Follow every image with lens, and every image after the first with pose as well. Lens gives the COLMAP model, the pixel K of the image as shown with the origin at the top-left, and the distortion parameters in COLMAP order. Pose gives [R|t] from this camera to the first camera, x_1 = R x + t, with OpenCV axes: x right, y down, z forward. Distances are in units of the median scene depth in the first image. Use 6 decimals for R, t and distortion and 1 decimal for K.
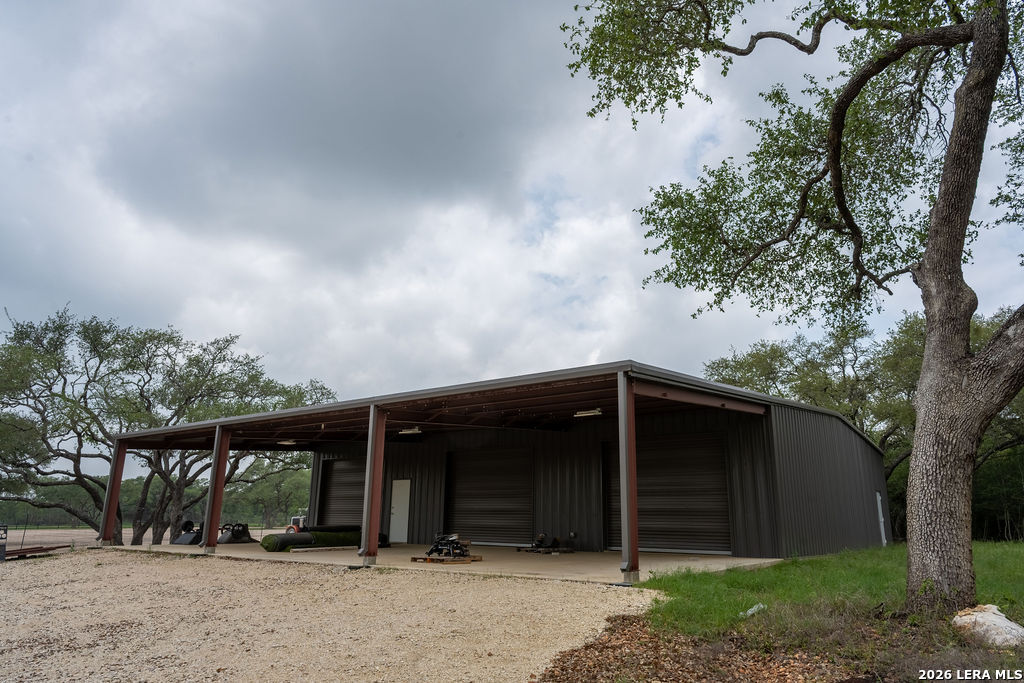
lens RADIAL K [[665.5, 0, 508.1], [0, 665.5, 338.3], [0, 0, 1]] dist [-0.003621, 0.000117]
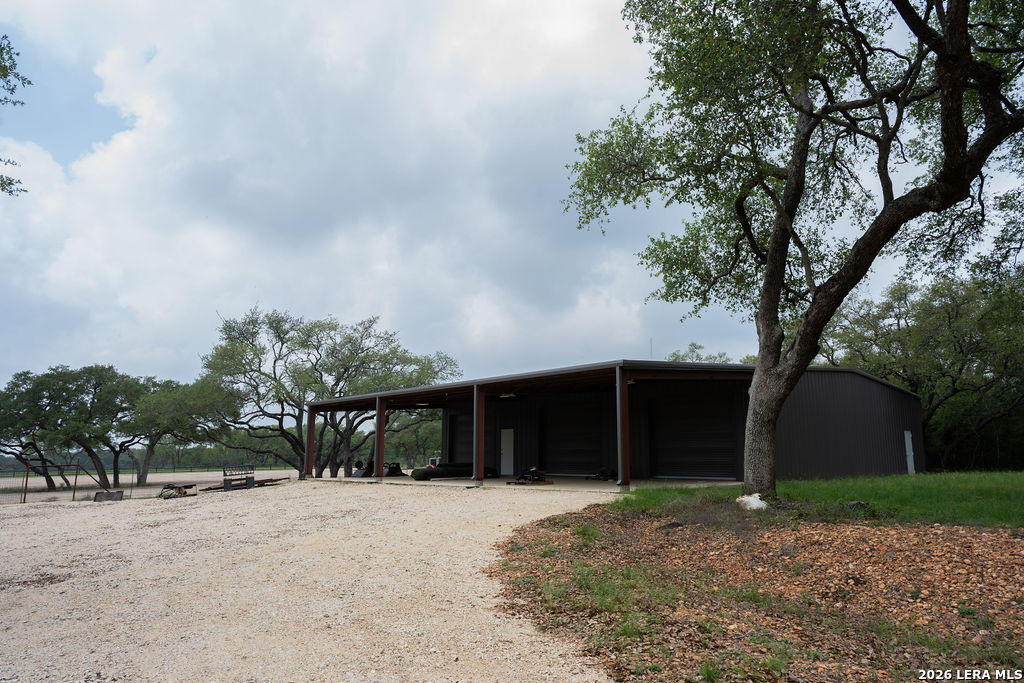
lens RADIAL K [[665.5, 0, 510.3], [0, 665.5, 342.4], [0, 0, 1]] dist [-0.003621, 0.000117]
pose [[0.982766, -0.042607, -0.179877, 0.095006], [0.058946, 0.994508, 0.086482, -0.076187], [0.175205, -0.095595, 0.979880, -0.293000]]
